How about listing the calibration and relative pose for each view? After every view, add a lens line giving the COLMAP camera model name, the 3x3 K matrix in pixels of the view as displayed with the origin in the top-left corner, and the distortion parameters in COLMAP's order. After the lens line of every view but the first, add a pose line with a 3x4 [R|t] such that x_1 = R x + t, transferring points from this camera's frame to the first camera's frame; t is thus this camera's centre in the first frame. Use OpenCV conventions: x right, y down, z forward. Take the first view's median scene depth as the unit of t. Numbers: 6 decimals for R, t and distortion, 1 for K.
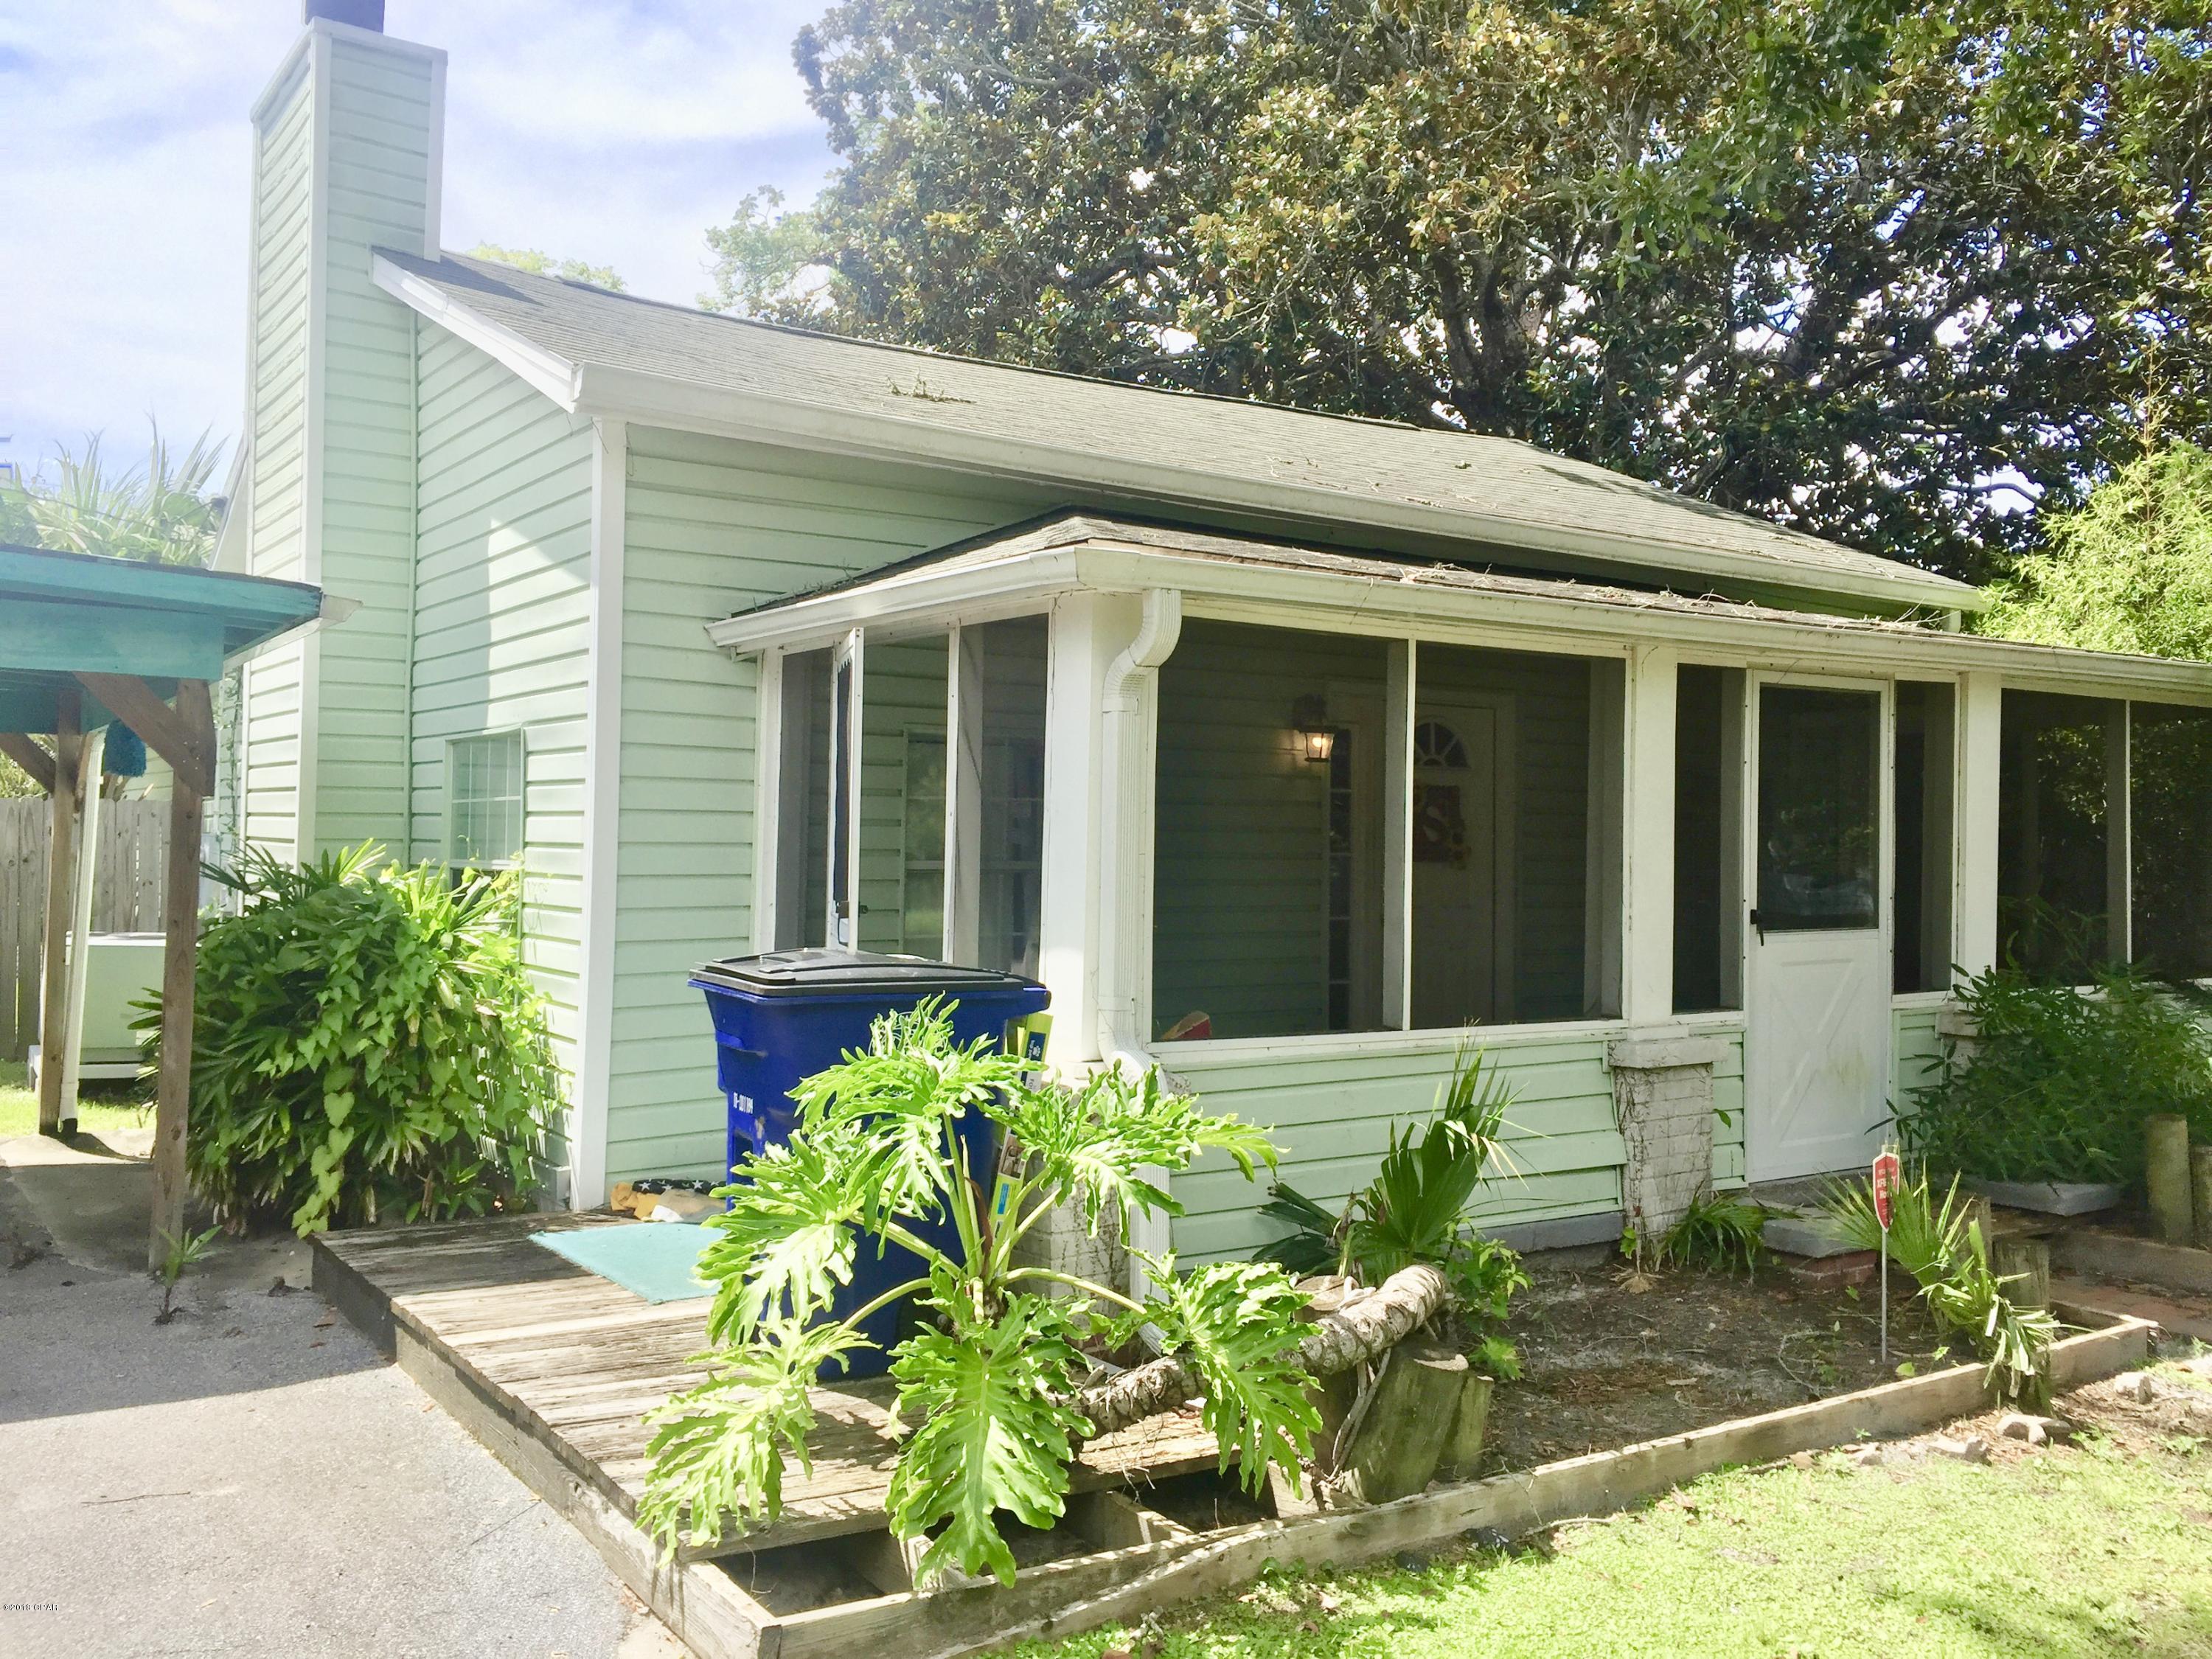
lens RADIAL K [[1919.9, 0, 1096.8], [0, 1919.9, 785.7], [0, 0, 1]] dist [0.054416, -0.004629]
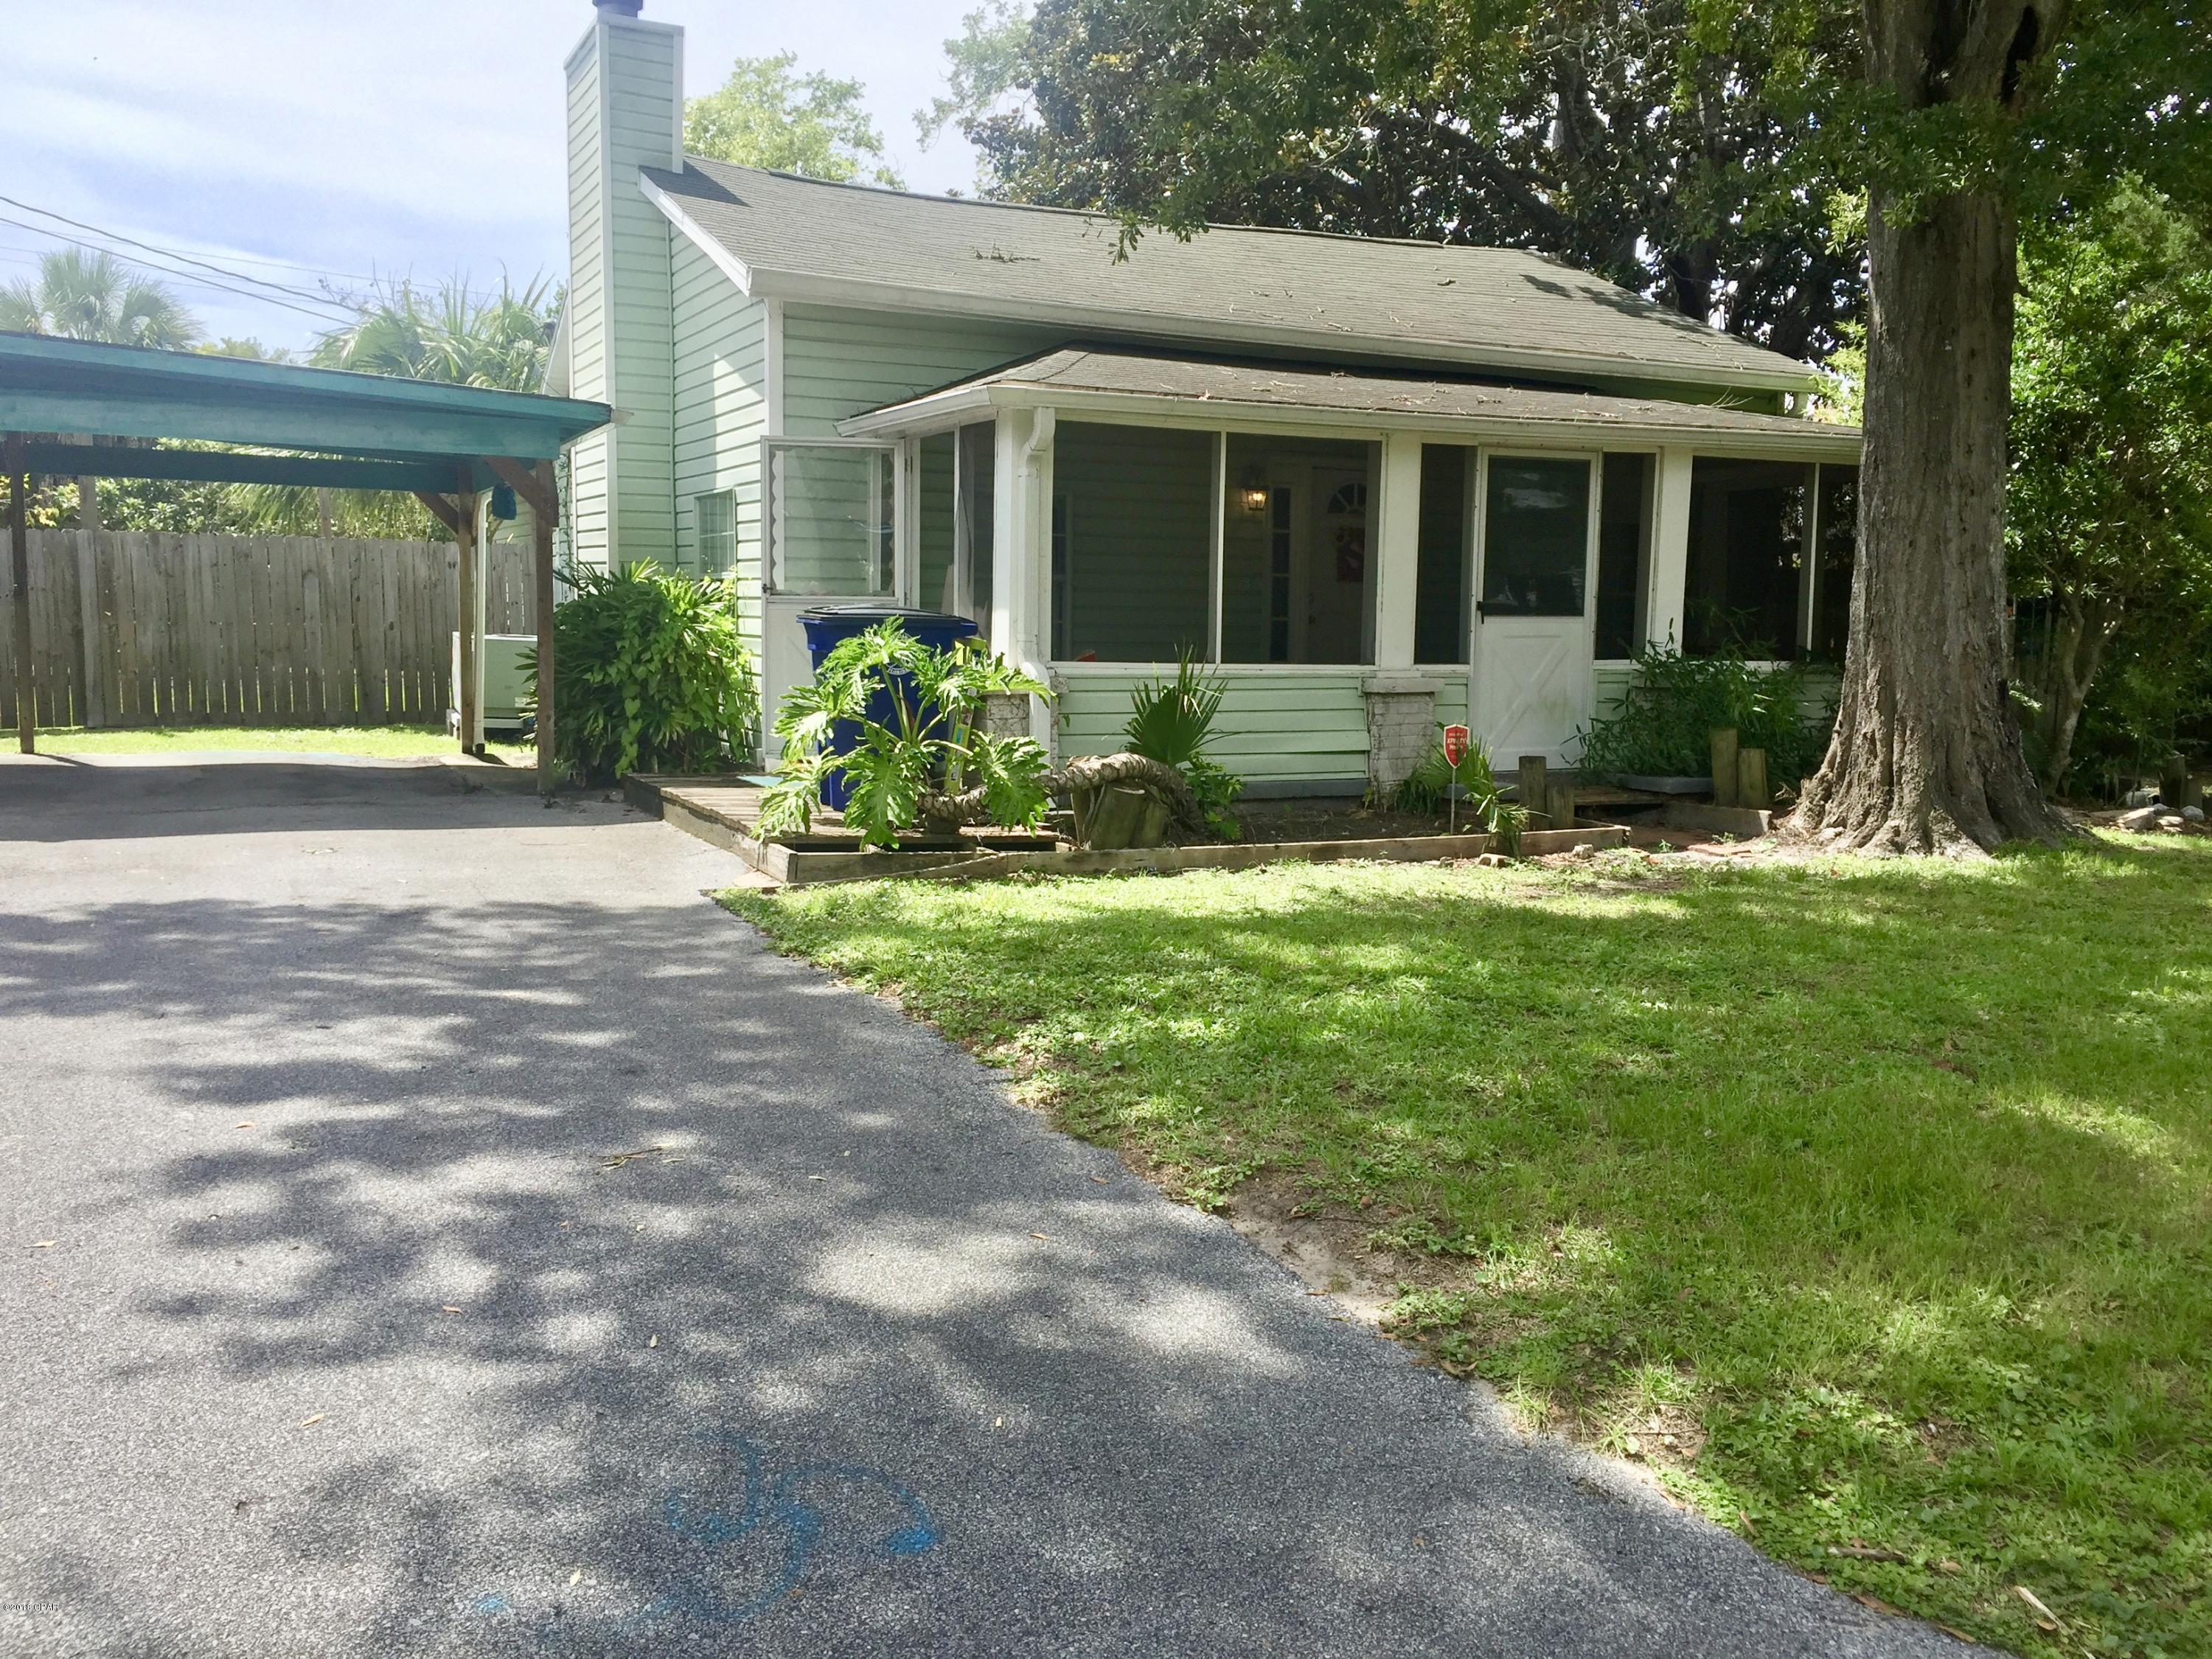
lens RADIAL K [[1873.0, 0, 1106.0], [0, 1873.0, 829.5], [0, 0, 1]] dist [0.049688, -0.008332]
pose [[0.989862, 0.021358, -0.140416, 0.257274], [-0.000750, 0.989401, 0.145209, 0.026206], [0.142029, -0.143631, 0.979386, -0.584459]]
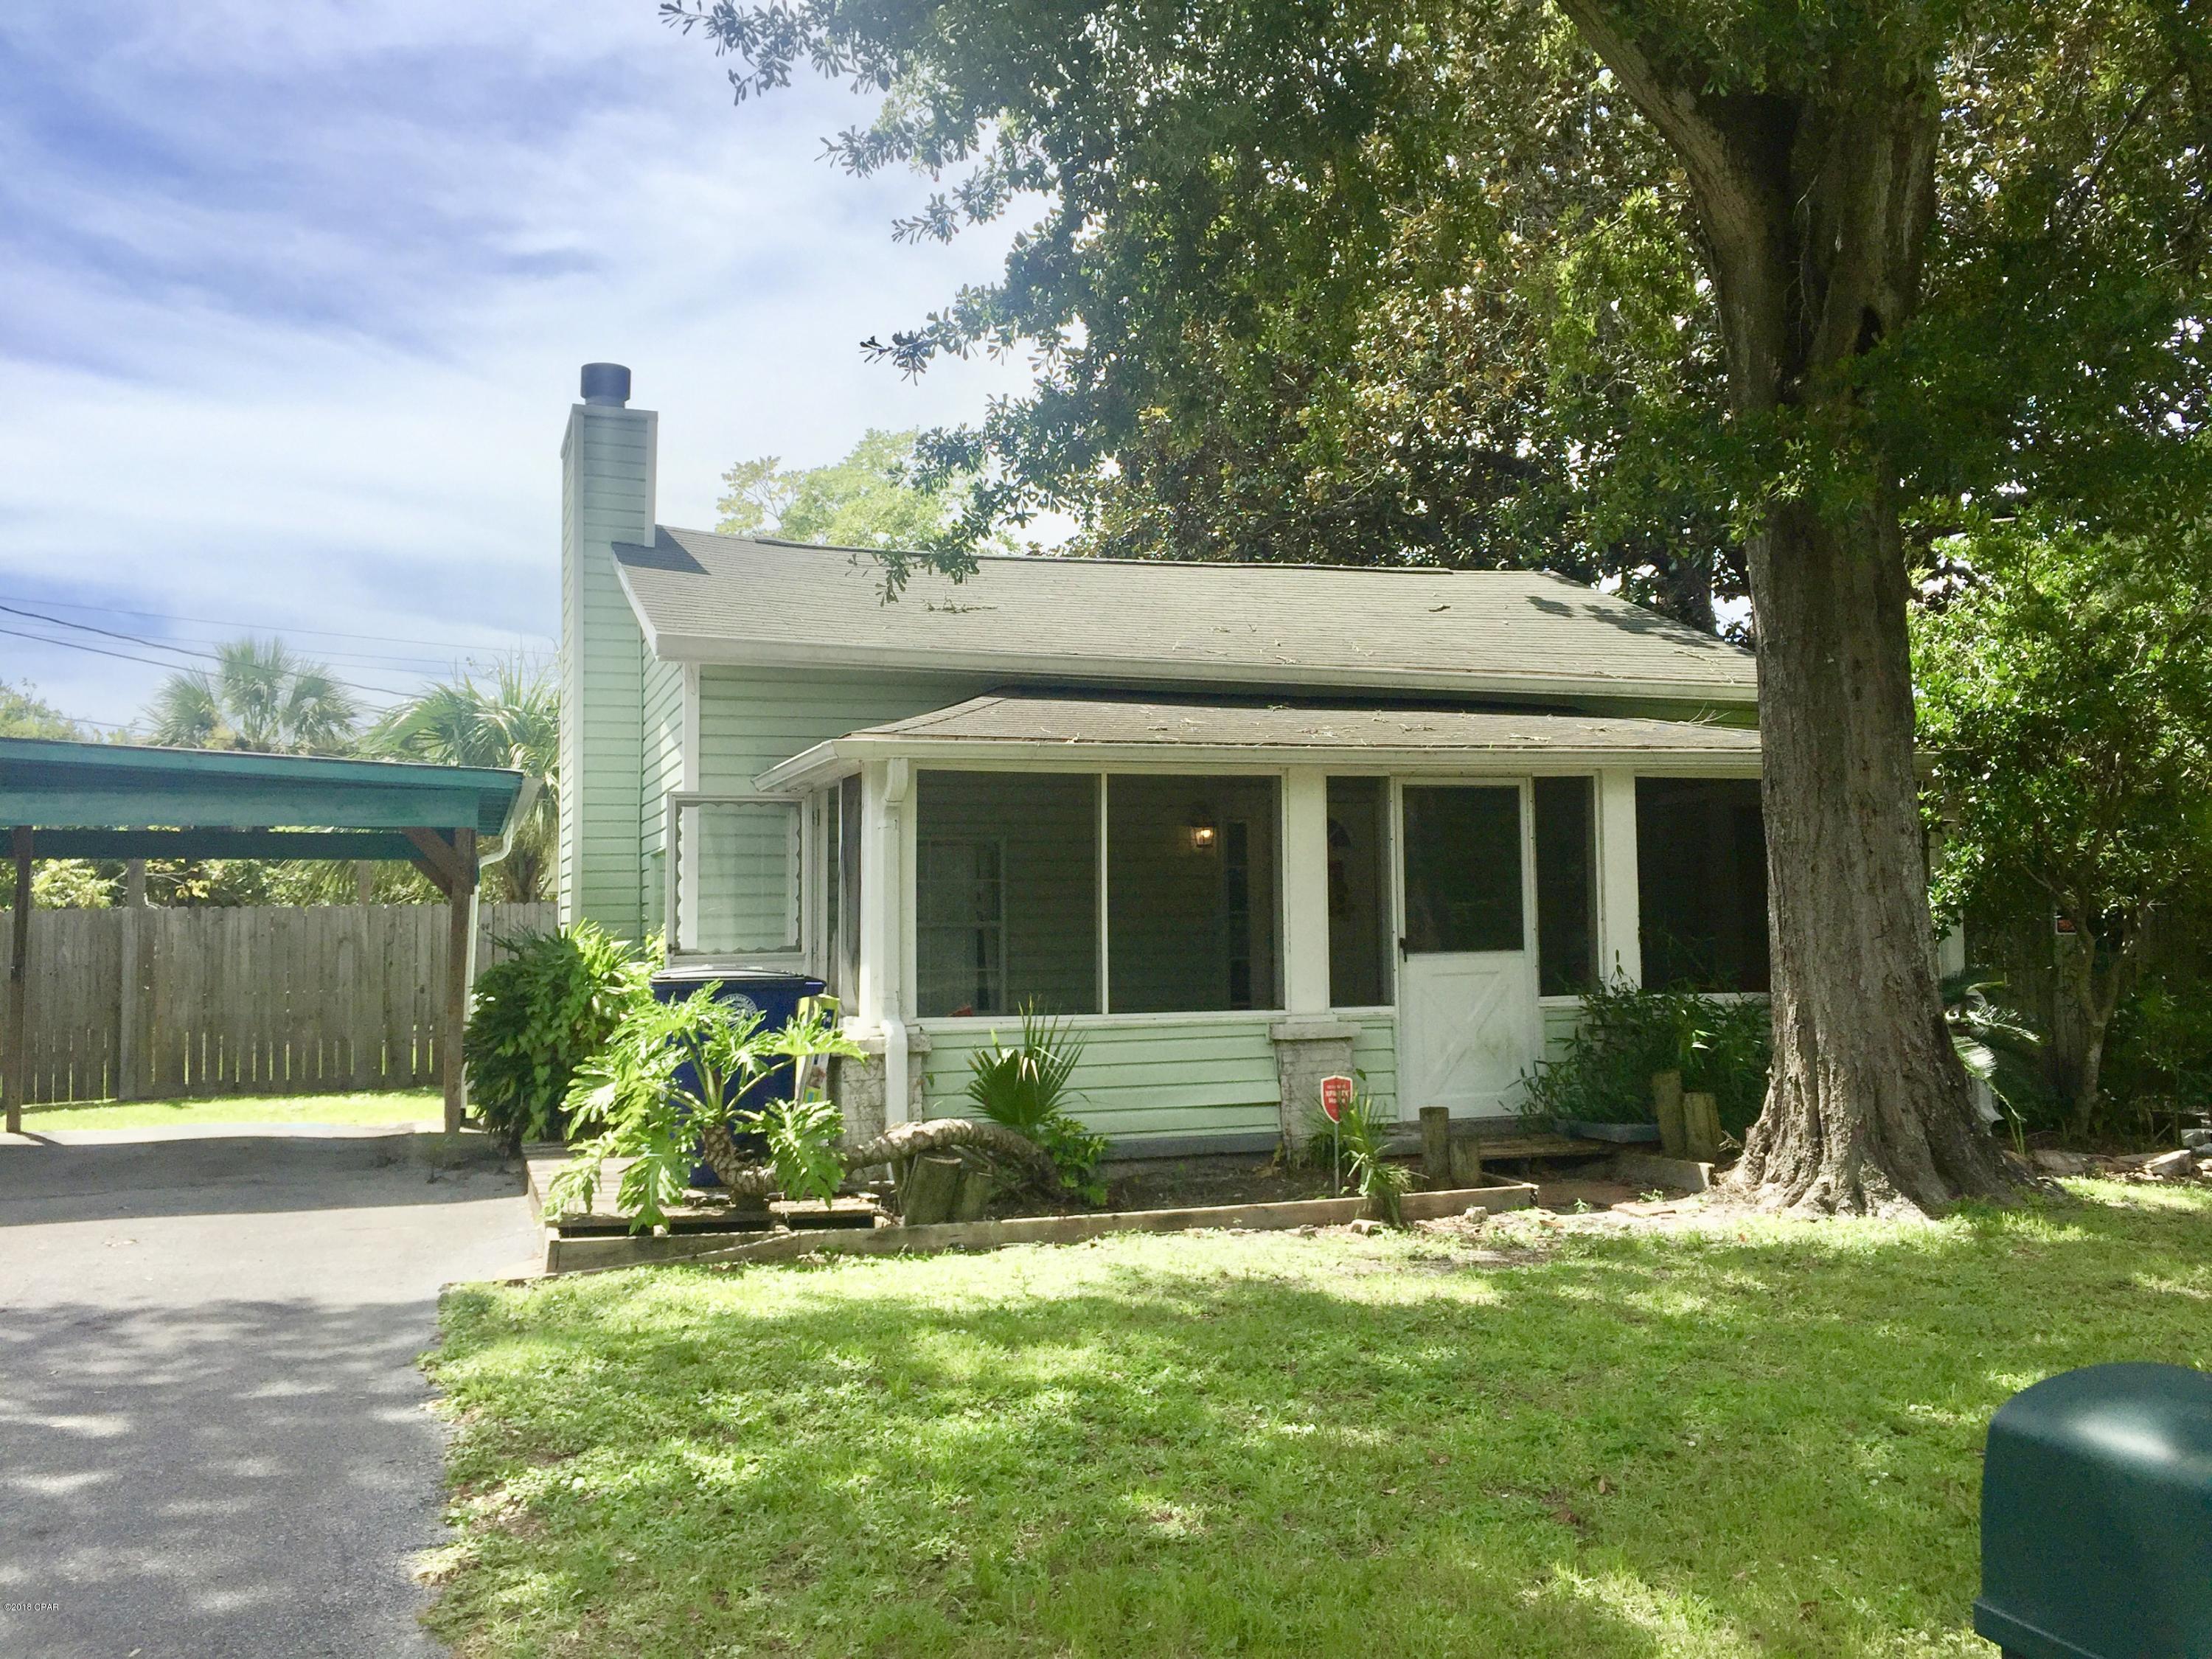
lens RADIAL K [[1890.6, 0, 1084.3], [0, 1890.6, 876.6], [0, 0, 1]] dist [0.054932, -0.010354]
pose [[0.967503, -0.034581, -0.250483, 0.472090], [0.034592, 0.999392, -0.004361, 0.014662], [0.250482, -0.004446, 0.968111, -0.476662]]
